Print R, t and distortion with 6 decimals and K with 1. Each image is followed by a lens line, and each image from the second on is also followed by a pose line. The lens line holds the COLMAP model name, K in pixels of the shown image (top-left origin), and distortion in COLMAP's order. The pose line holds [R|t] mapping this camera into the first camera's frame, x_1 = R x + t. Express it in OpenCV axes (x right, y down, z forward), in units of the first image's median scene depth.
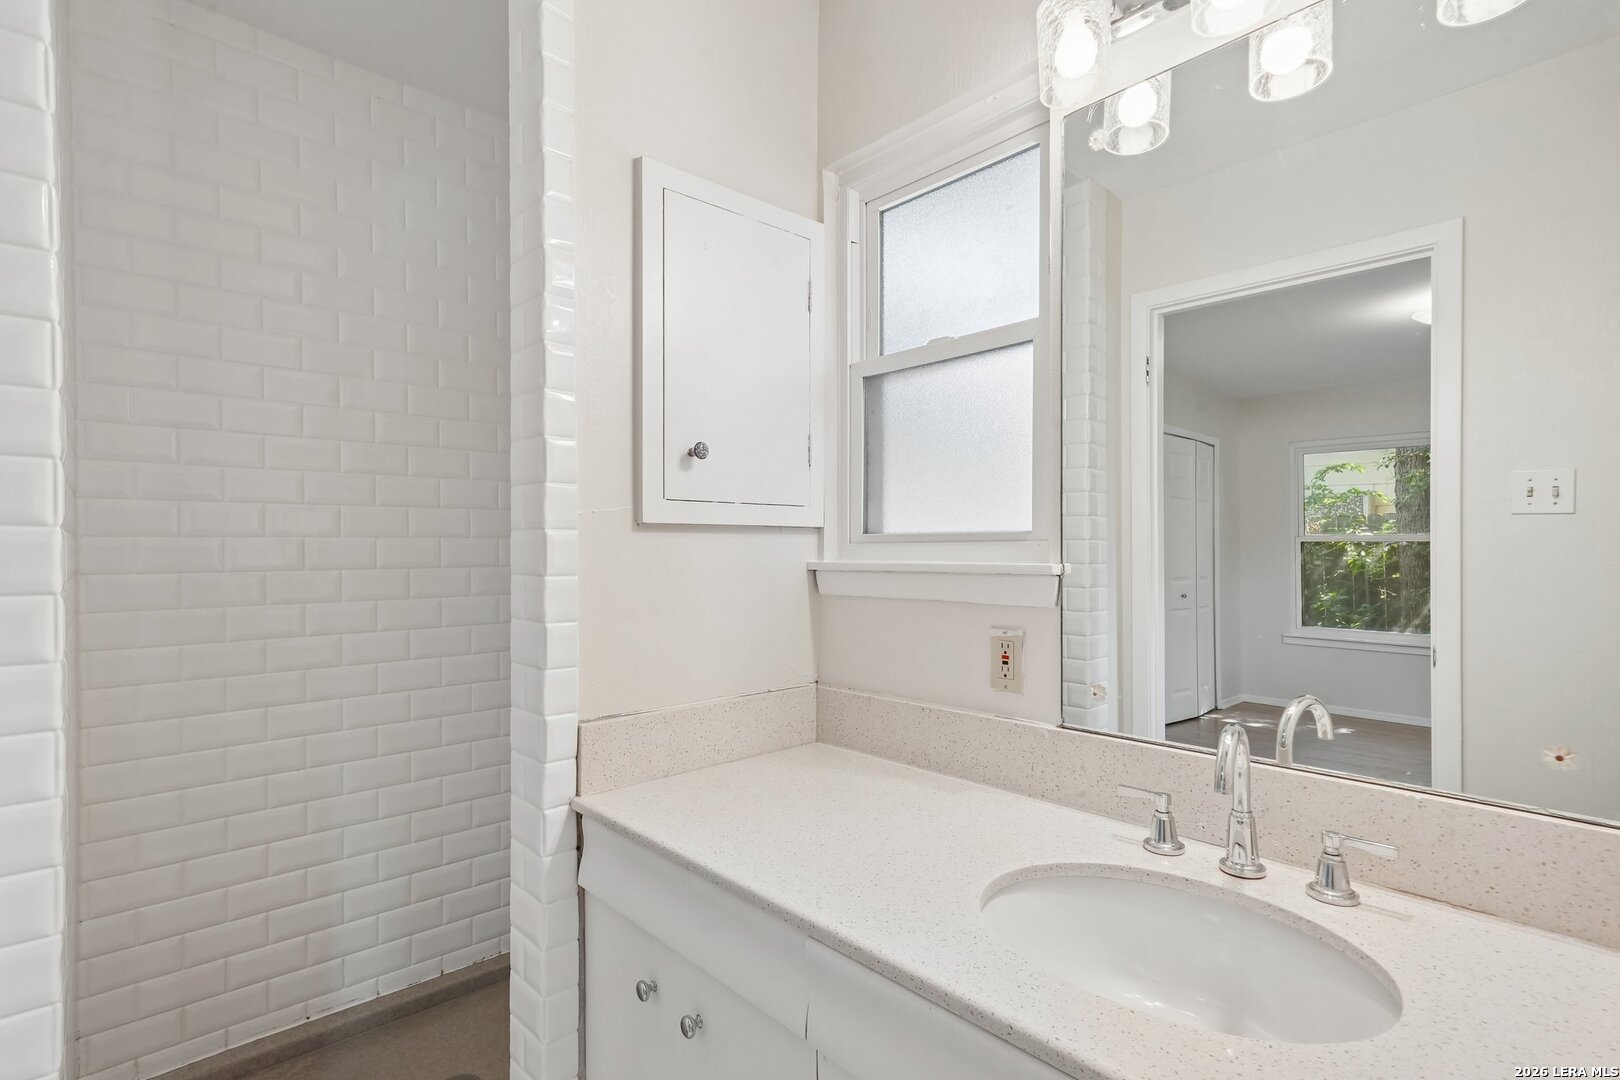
lens RADIAL K [[782.3, 0, 810.8], [0, 782.3, 548.4], [0, 0, 1]] dist [0.004589, 0.000875]
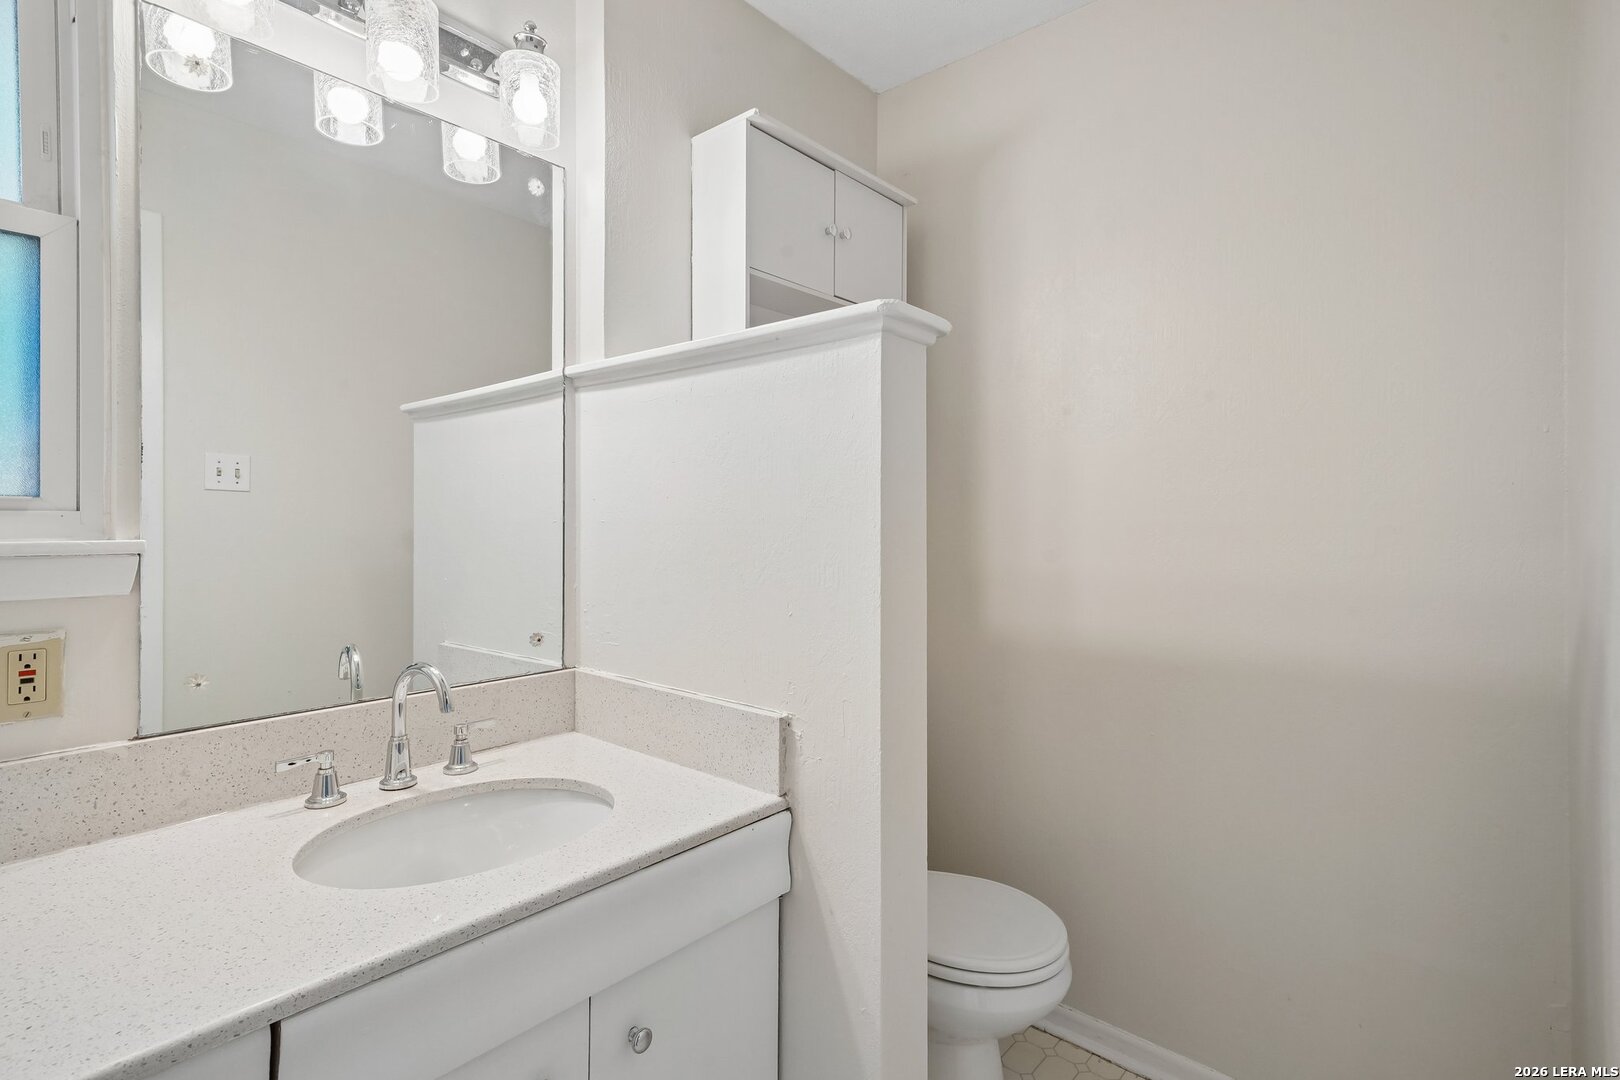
lens RADIAL K [[782.3, 0, 810.3], [0, 782.3, 531.1], [0, 0, 1]] dist [0.004589, 0.000875]
pose [[-0.115613, -0.013998, 0.993196, -0.569960], [-0.002763, 0.999901, 0.013771, -0.002216], [-0.993290, -0.001152, -0.115641, 0.392953]]
